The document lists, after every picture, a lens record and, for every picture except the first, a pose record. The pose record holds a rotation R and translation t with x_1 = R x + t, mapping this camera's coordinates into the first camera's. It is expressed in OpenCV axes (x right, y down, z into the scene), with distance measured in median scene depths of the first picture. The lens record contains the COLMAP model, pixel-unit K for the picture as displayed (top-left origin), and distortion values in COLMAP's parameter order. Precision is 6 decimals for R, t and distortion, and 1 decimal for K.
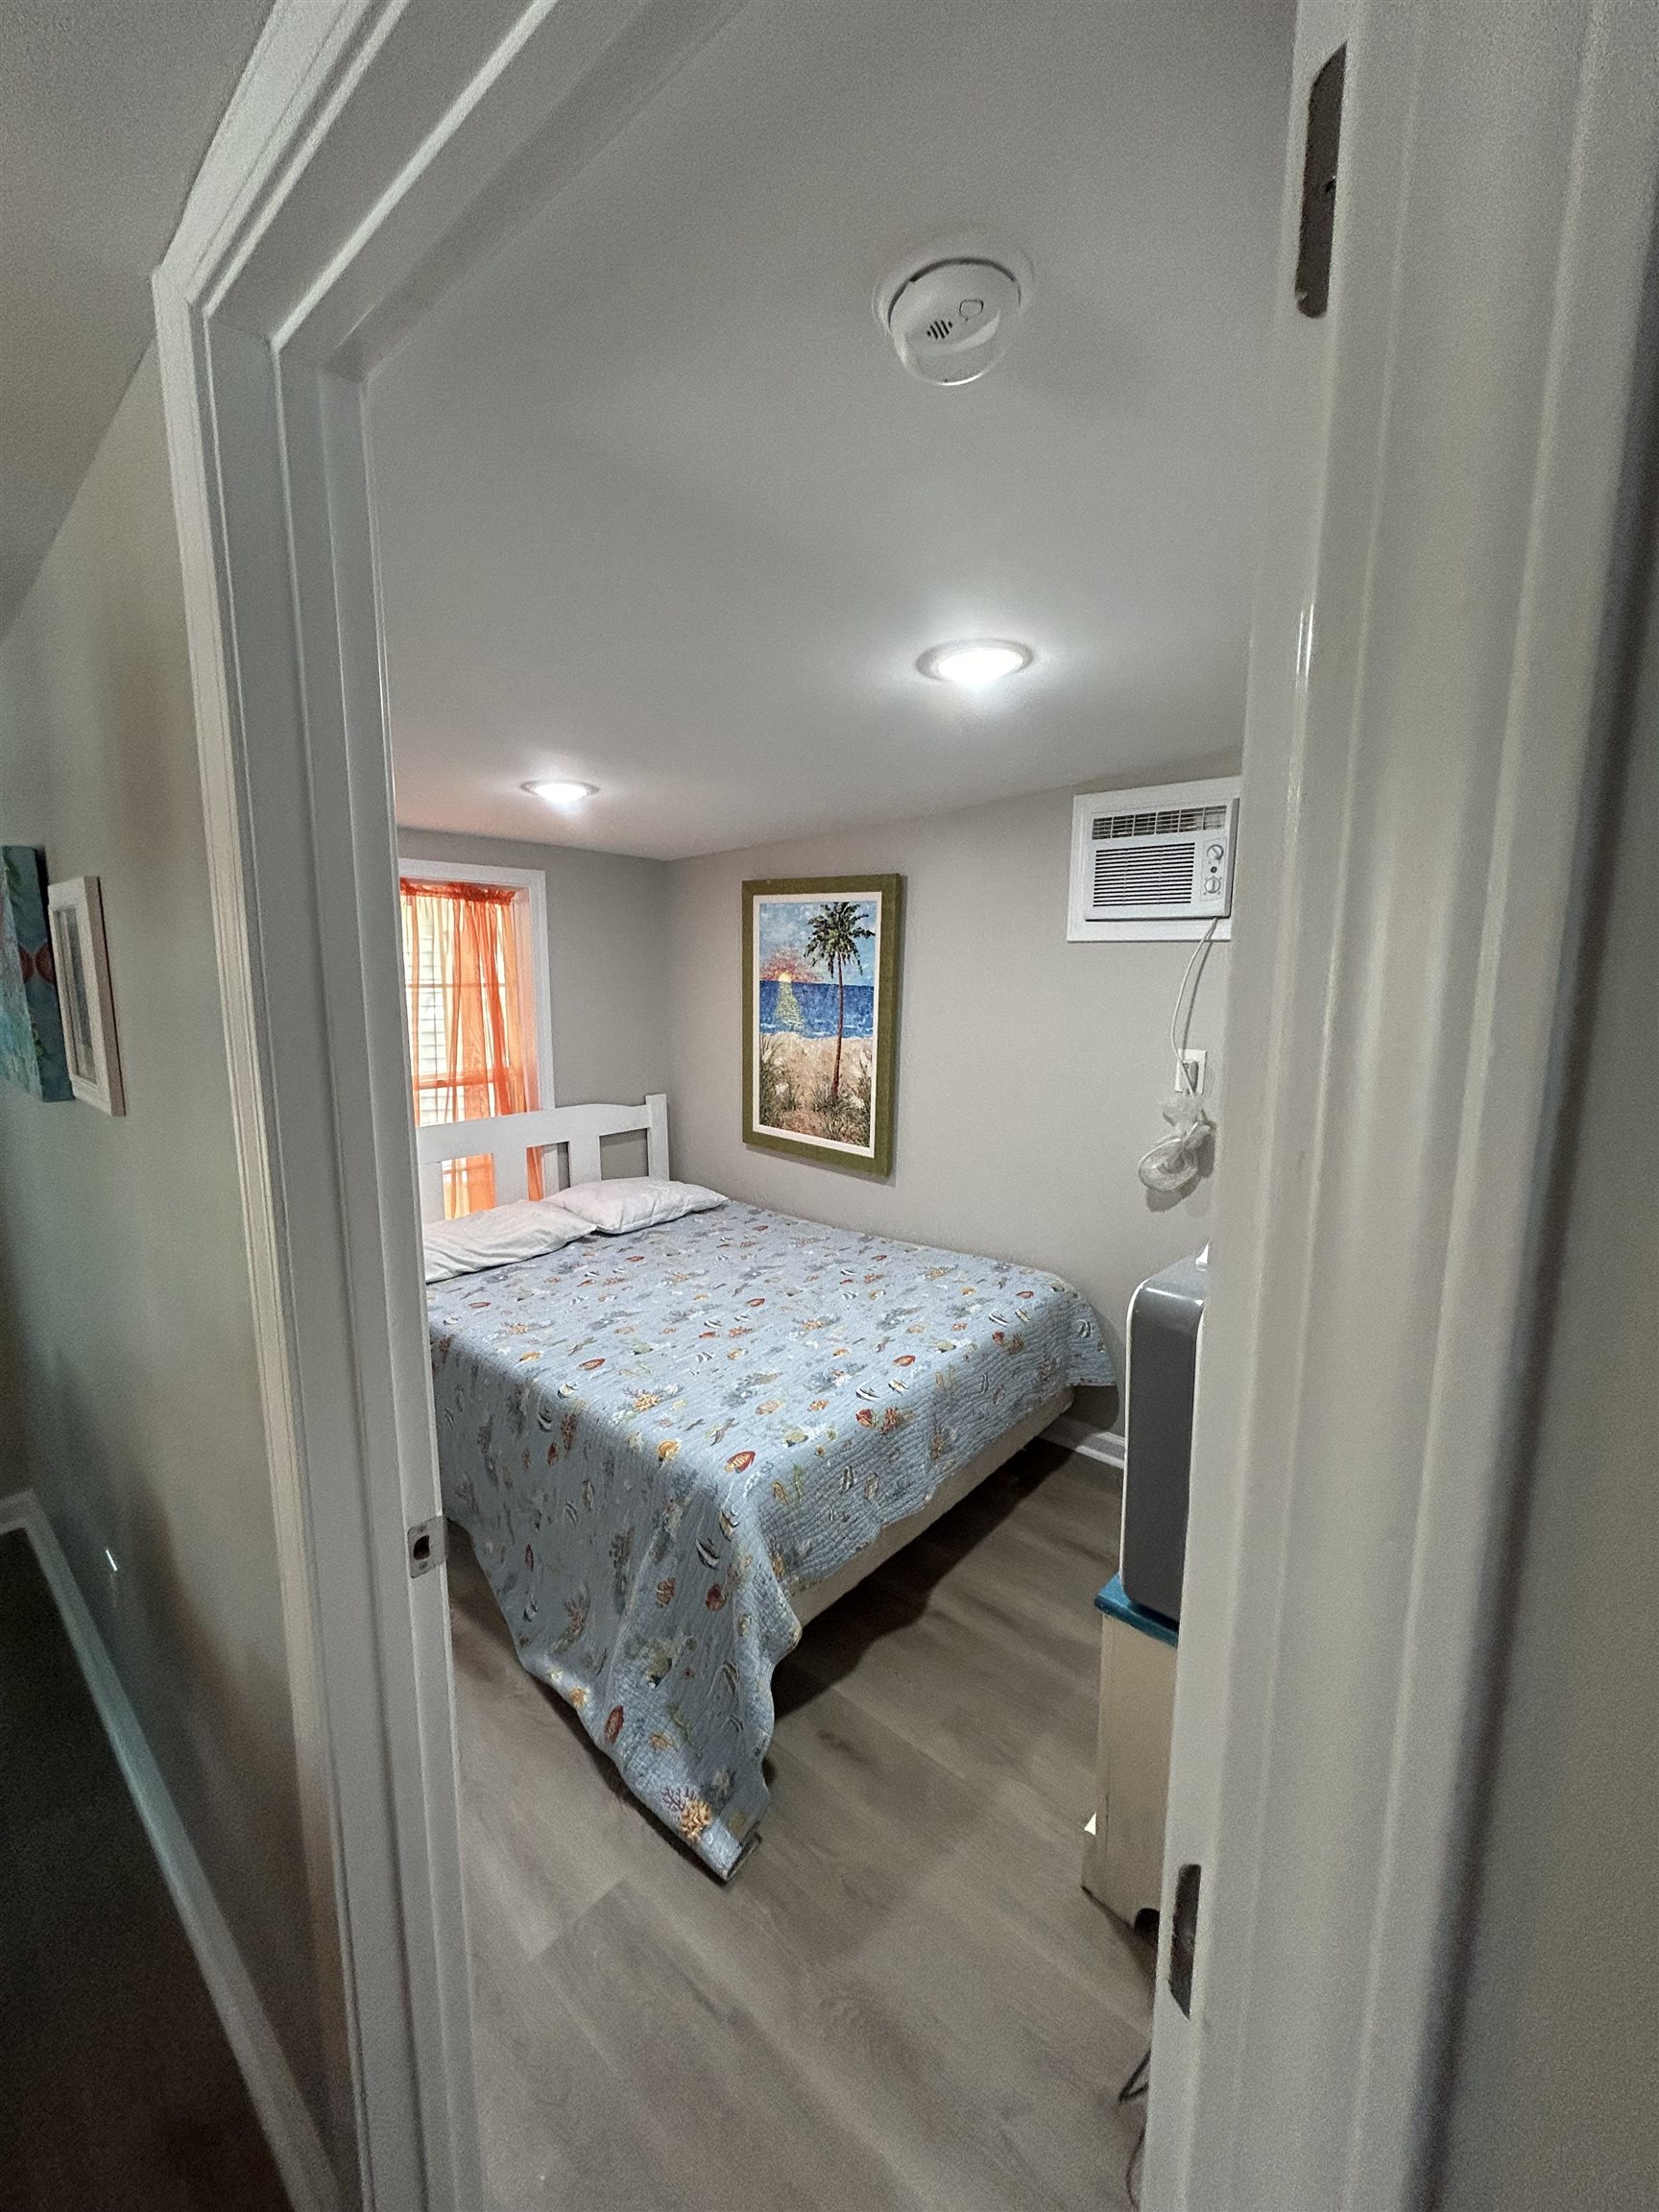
lens RADIAL K [[891.7, 0, 829.5], [0, 891.7, 1106.0], [0, 0, 1]] dist [0.002724, 0.000221]
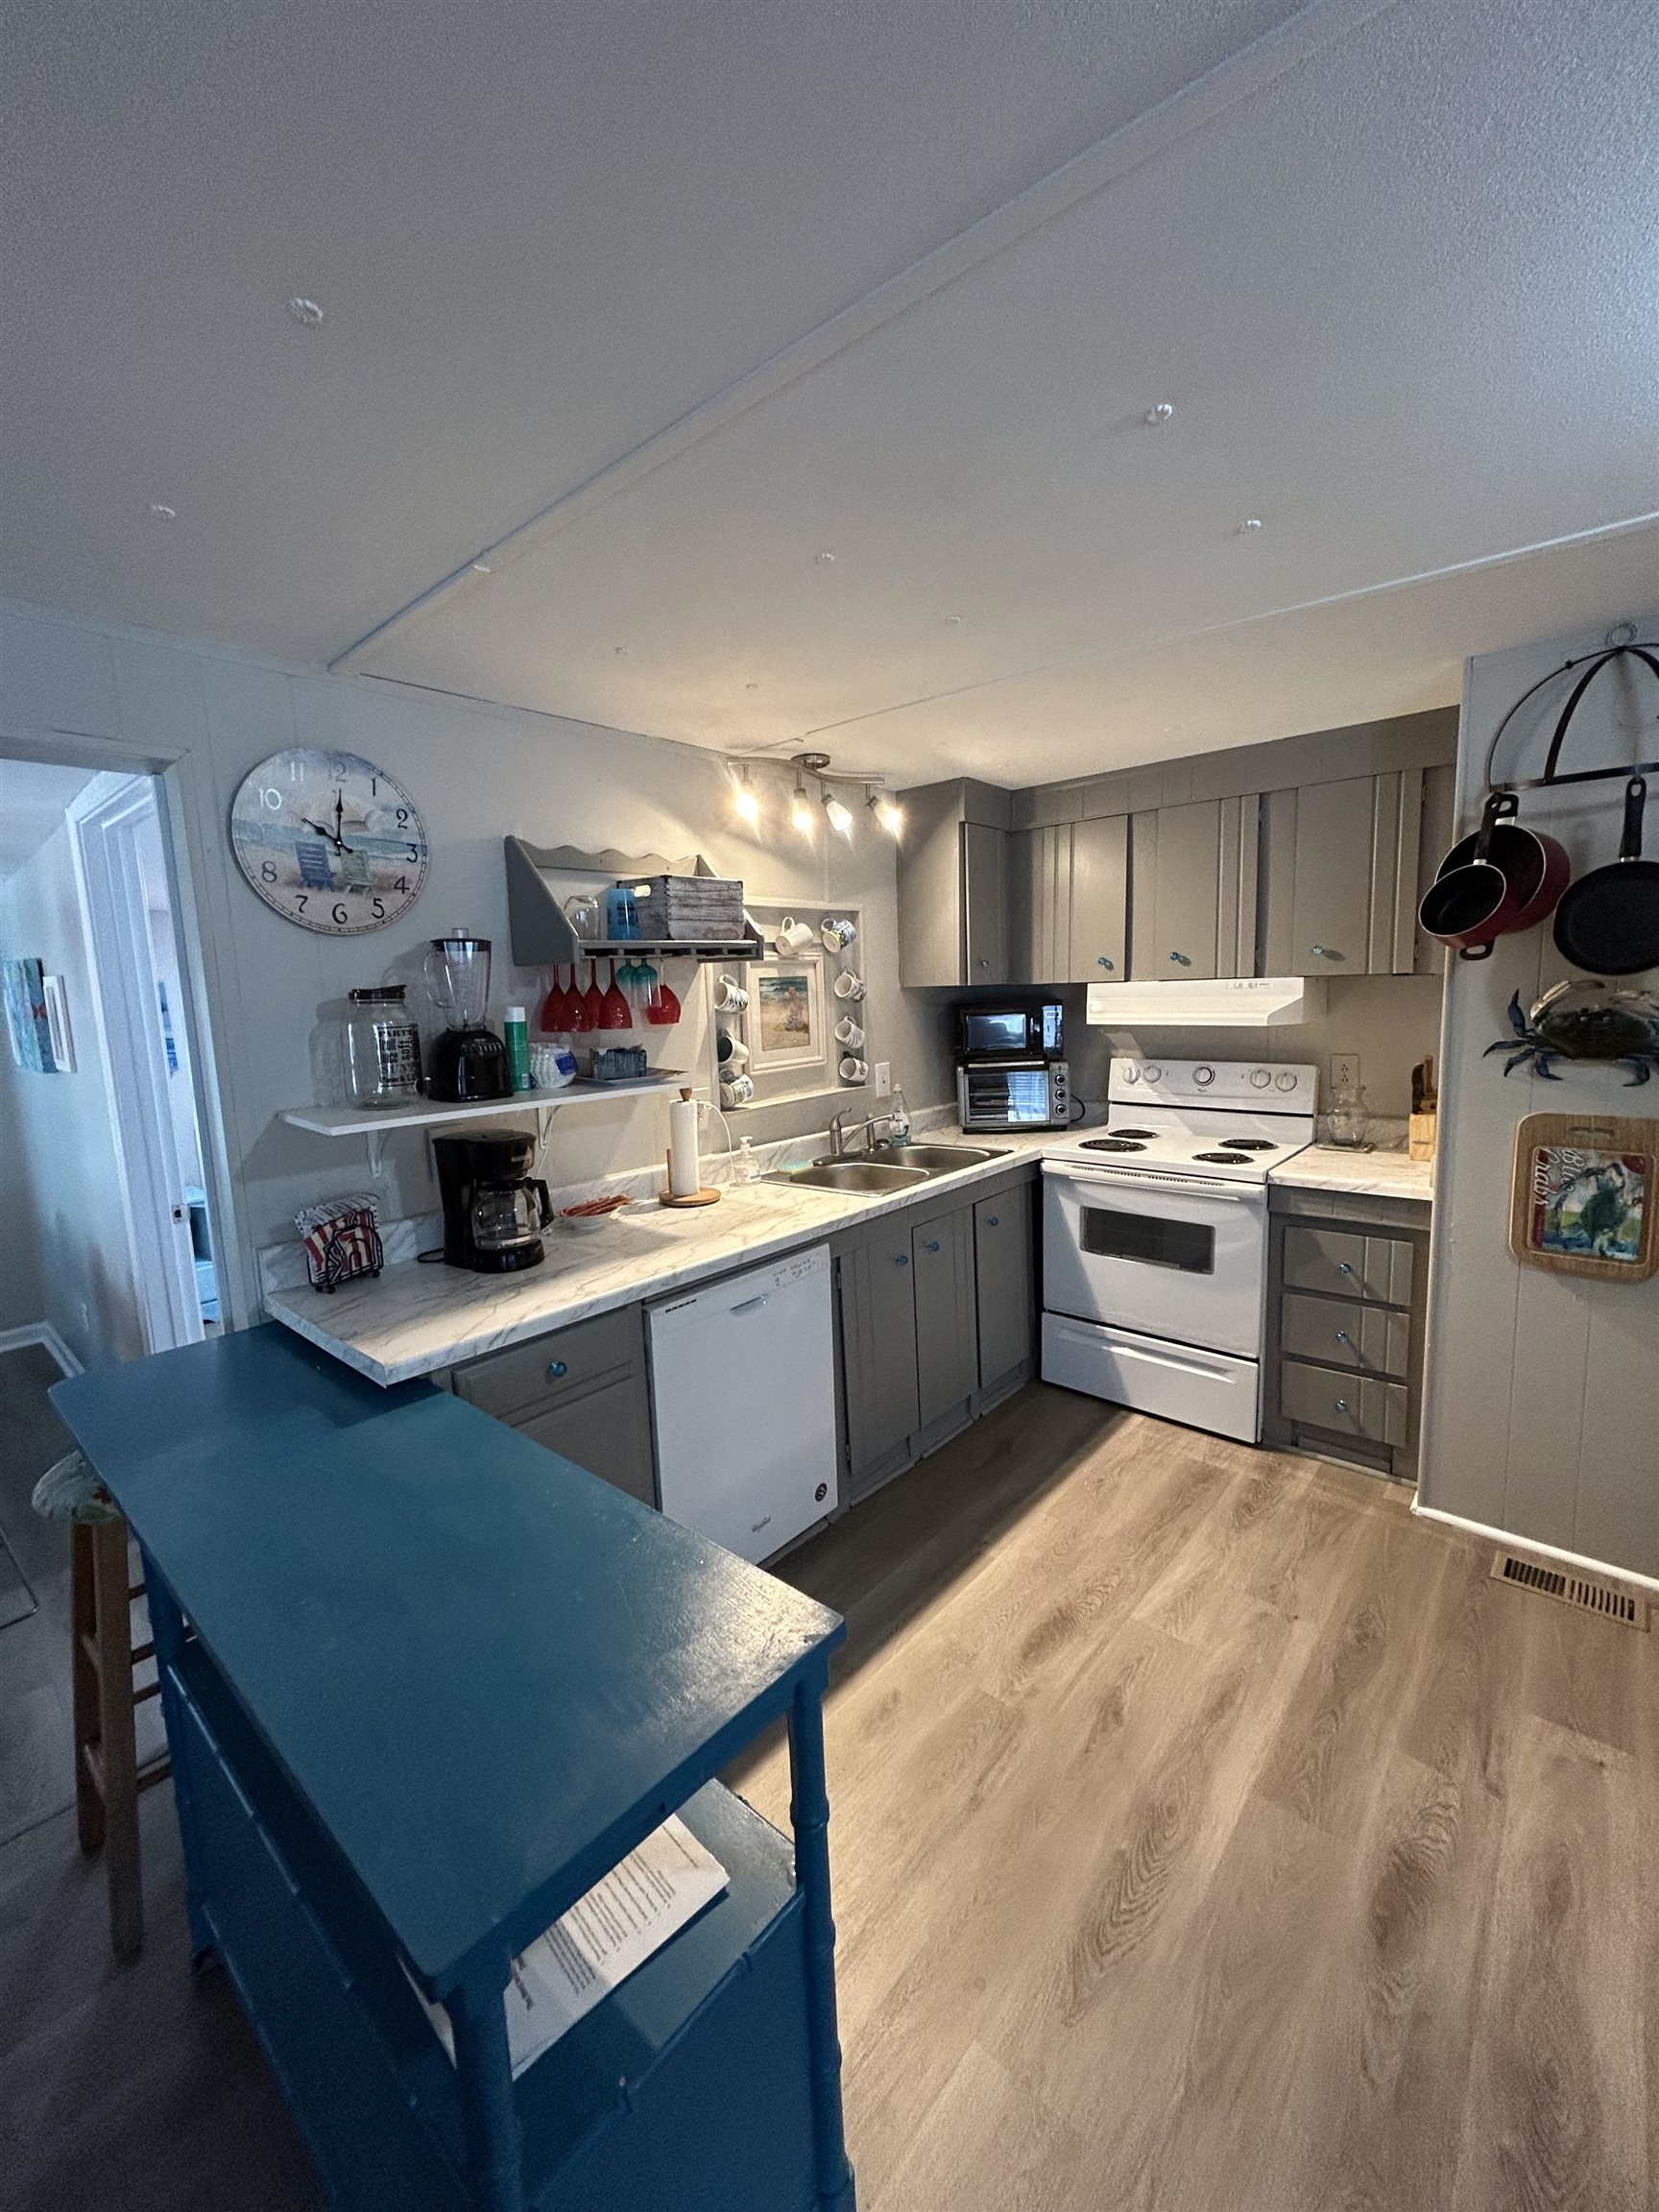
lens RADIAL K [[891.7, 0, 829.5], [0, 891.7, 1106.0], [0, 0, 1]] dist [0.002724, 0.000221]
pose [[0.999420, -0.032708, -0.009453, 1.127025], [0.032648, 0.999446, -0.006467, 0.161206], [0.009660, 0.006154, 0.999934, -1.242062]]
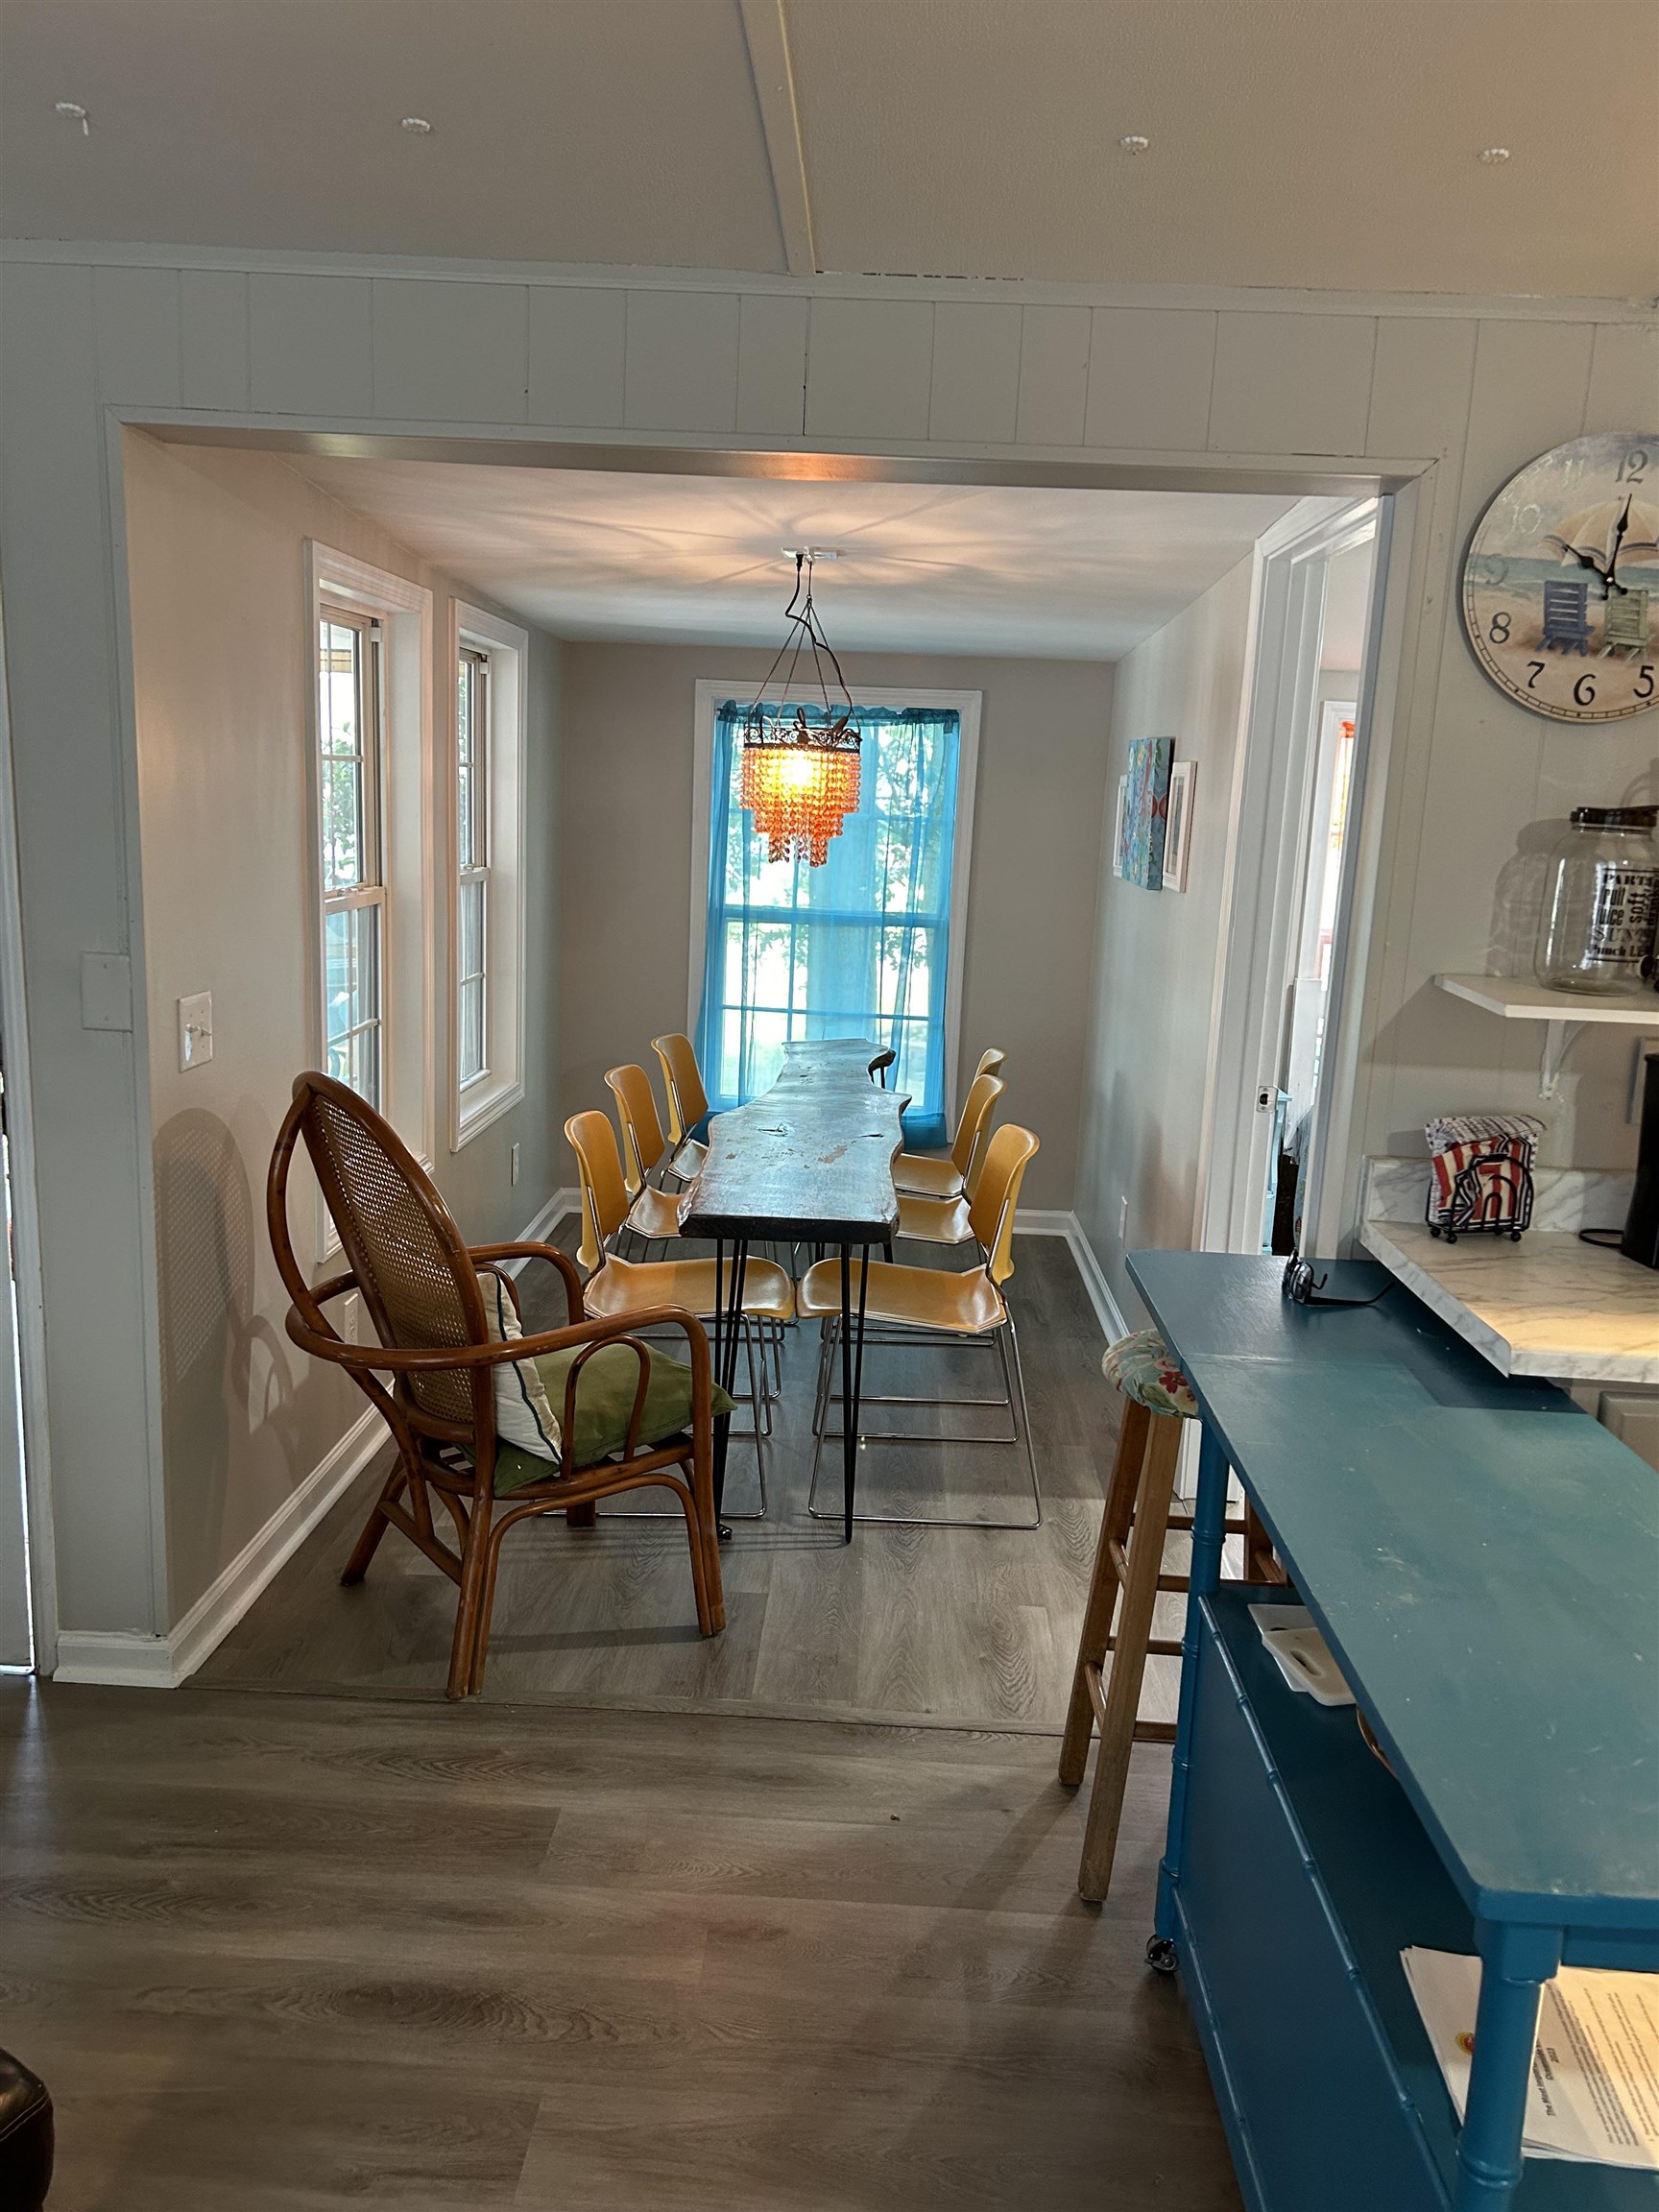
lens RADIAL K [[1663.5, 0, 829.5], [0, 1663.5, 1106.0], [0, 0, 1]] dist [0.054455, -0.057119]
pose [[0.632121, 0.169887, -0.756017, 1.245399], [-0.152515, 0.983862, 0.093565, 0.203842], [0.759712, 0.056159, 0.647831, -1.541315]]
